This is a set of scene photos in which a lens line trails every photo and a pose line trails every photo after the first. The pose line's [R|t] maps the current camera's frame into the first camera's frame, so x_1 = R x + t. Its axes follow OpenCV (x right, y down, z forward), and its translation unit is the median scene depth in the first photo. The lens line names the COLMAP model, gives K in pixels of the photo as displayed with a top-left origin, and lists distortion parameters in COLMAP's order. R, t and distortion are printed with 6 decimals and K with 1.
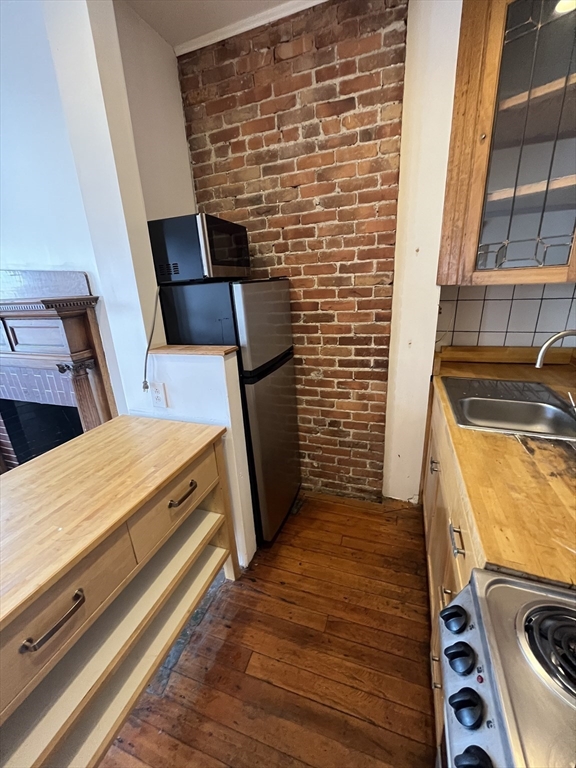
lens RADIAL K [[310.5, 0, 288.4], [0, 310.5, 383.8], [0, 0, 1]] dist [-0.003228, -0.000128]
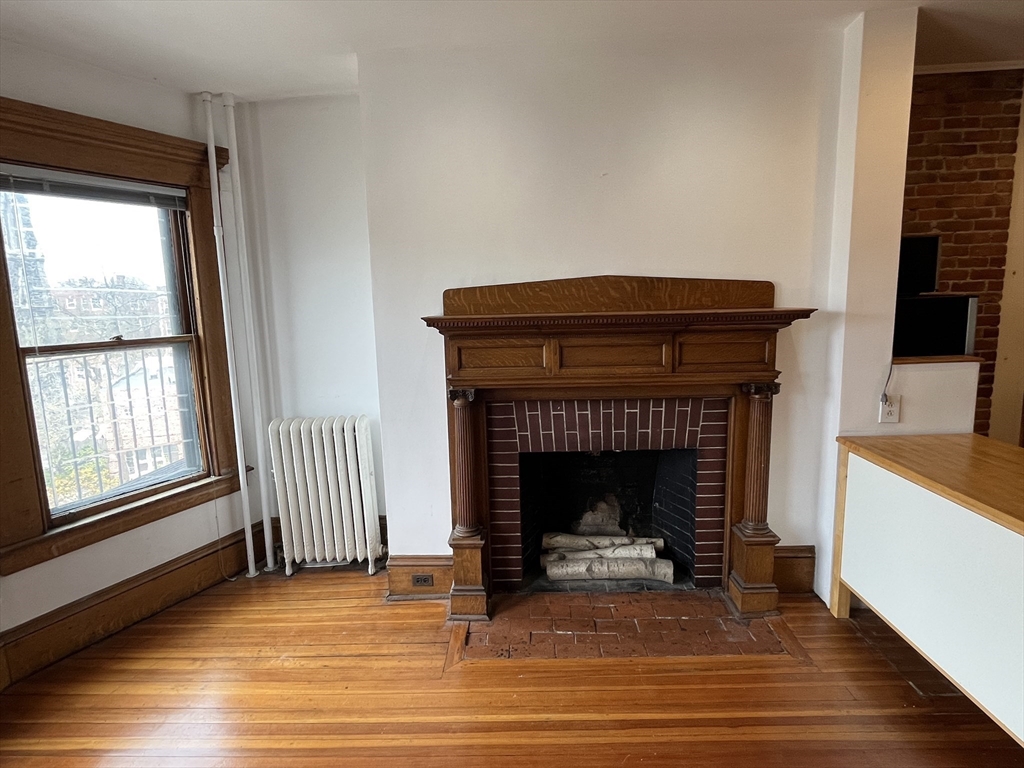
lens RADIAL K [[562.9, 0, 515.0], [0, 562.9, 384.0], [0, 0, 1]] dist [0.004314, 0.001256]
pose [[0.946753, -0.023307, 0.321117, -1.993758], [0.082696, 0.981519, -0.172574, 0.158653], [-0.311160, 0.189940, 0.931183, -0.241767]]
